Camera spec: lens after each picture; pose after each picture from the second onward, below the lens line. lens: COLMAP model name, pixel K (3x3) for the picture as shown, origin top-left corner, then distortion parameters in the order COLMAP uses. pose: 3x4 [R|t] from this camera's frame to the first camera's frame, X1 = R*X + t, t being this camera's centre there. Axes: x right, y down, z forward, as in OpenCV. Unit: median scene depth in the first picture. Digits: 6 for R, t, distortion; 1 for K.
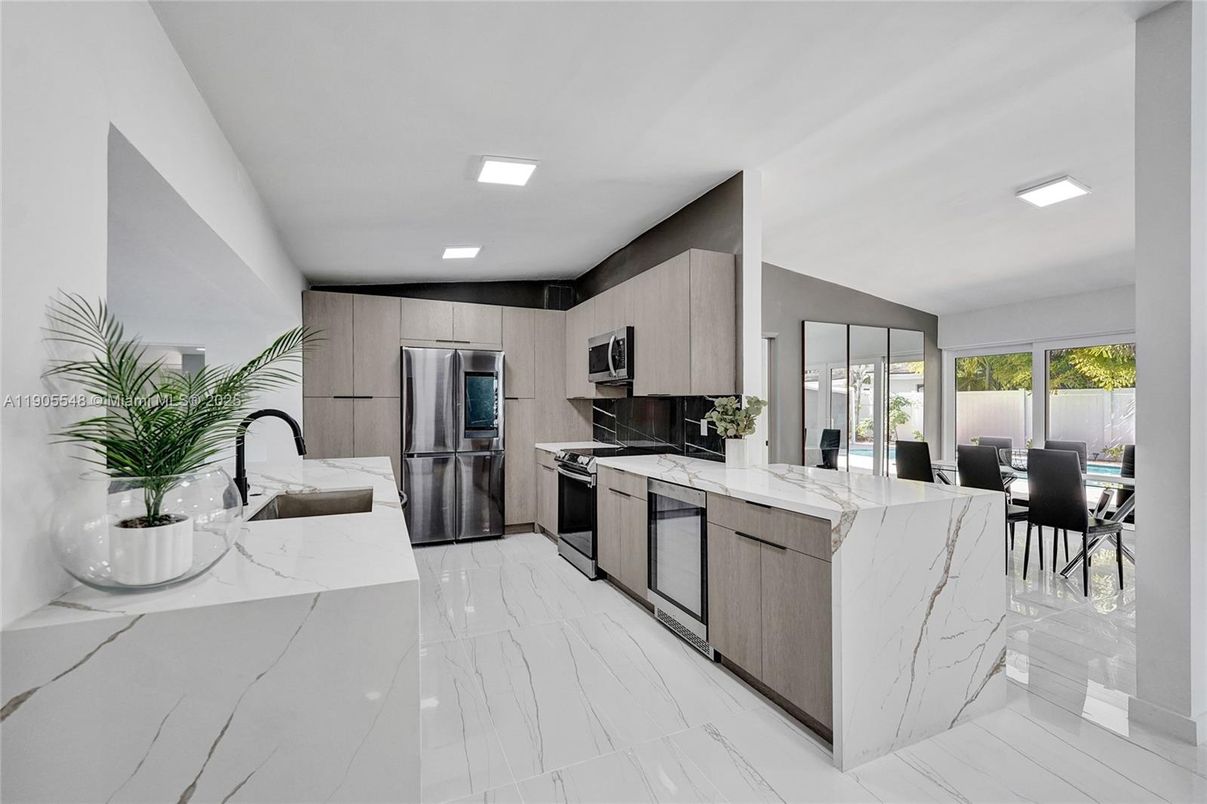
lens RADIAL K [[530.1, 0, 605.0], [0, 530.1, 406.2], [0, 0, 1]] dist [0.086571, 0.000833]
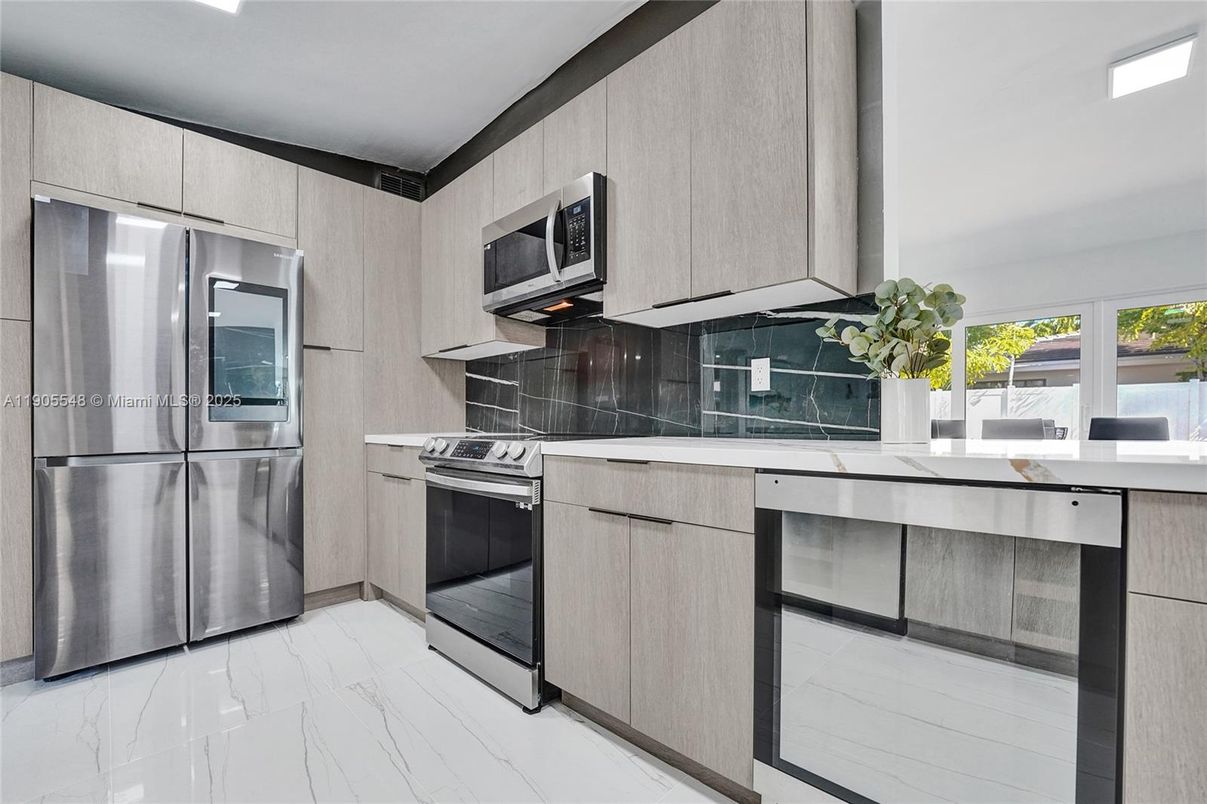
lens RADIAL K [[518.3, 0, 577.0], [0, 518.3, 422.1], [0, 0, 1]] dist [-0.012022, -0.000148]
pose [[0.943956, -0.001122, 0.330071, -0.114557], [0.005148, 0.999923, -0.011325, 0.073249], [-0.330033, 0.012390, 0.943888, 0.494651]]
